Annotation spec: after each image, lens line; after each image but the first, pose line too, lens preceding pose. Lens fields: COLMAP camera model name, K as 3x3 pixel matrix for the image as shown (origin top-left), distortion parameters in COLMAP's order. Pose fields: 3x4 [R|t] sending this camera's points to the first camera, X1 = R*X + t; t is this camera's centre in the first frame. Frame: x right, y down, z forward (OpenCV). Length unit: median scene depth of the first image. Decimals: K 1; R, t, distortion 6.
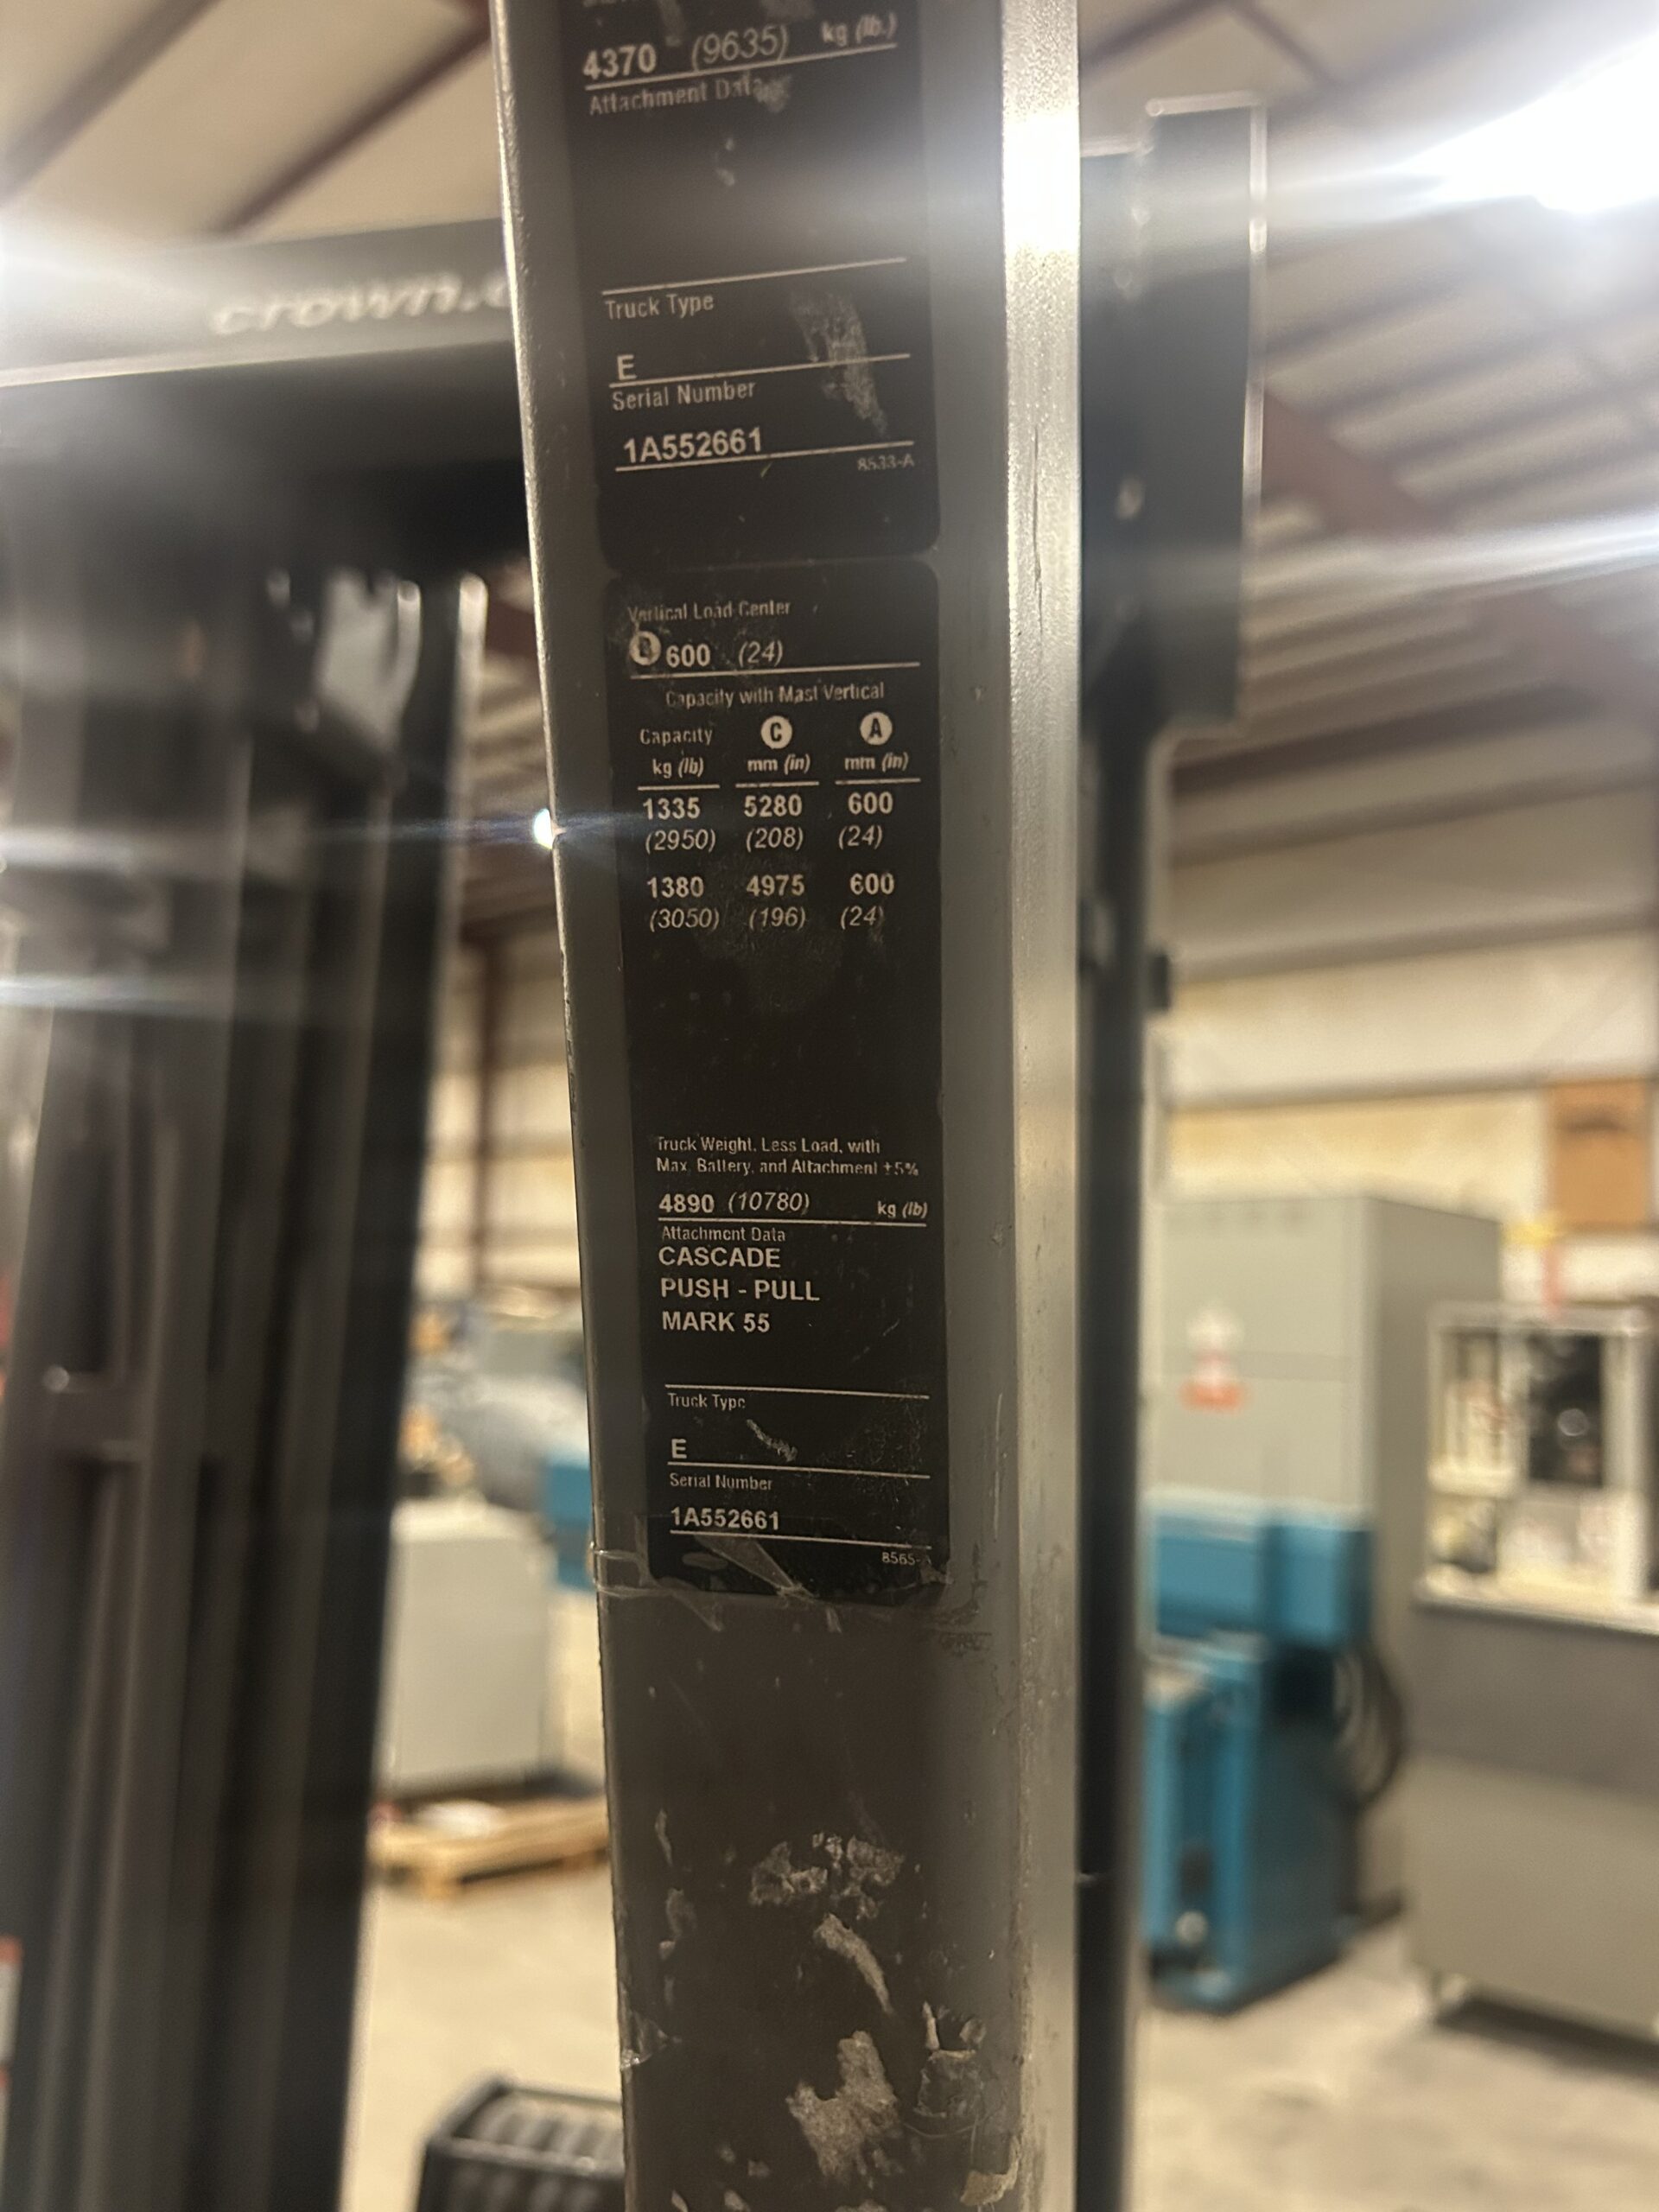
lens RADIAL K [[1793.2, 0, 888.8], [0, 1793.2, 1103.3], [0, 0, 1]] dist [0.053786, -0.067932]
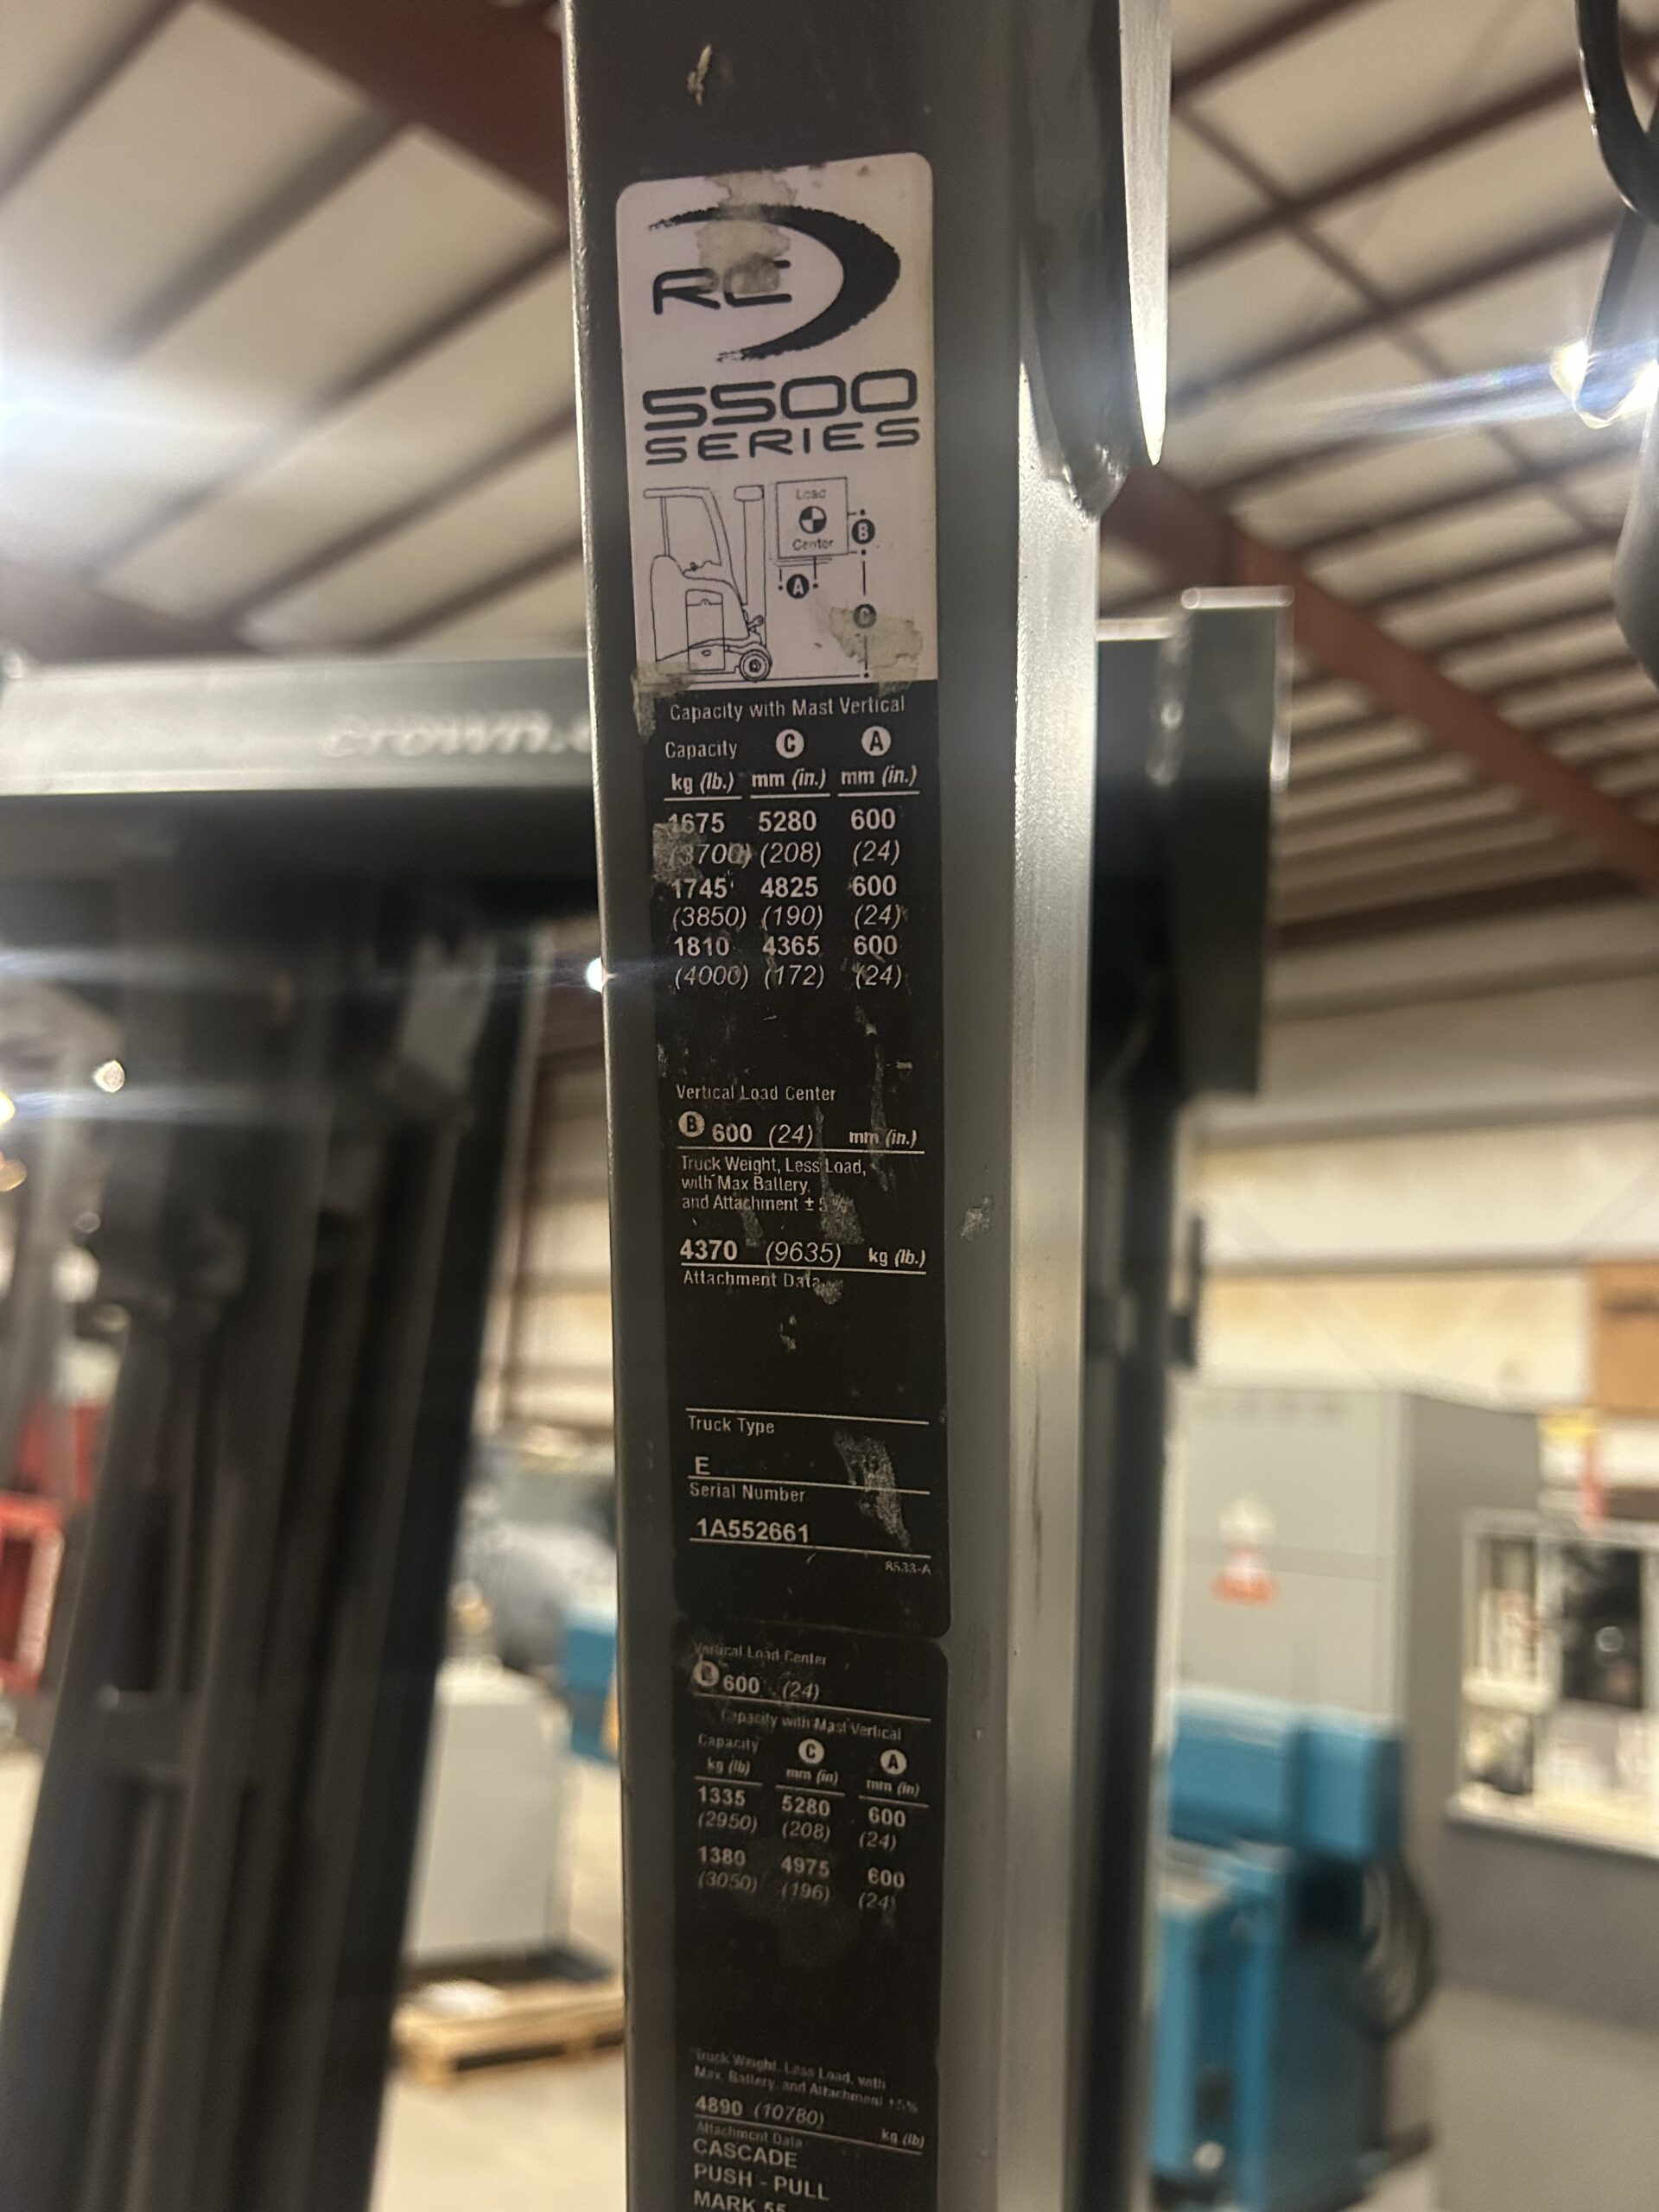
lens RADIAL K [[1793.2, 0, 888.8], [0, 1793.2, 1103.3], [0, 0, 1]] dist [0.053786, -0.067932]
pose [[0.999138, 0.034394, -0.023241, 0.002606], [-0.036098, 0.996347, -0.077393, -0.507386], [0.020494, 0.078165, 0.996730, -0.223439]]
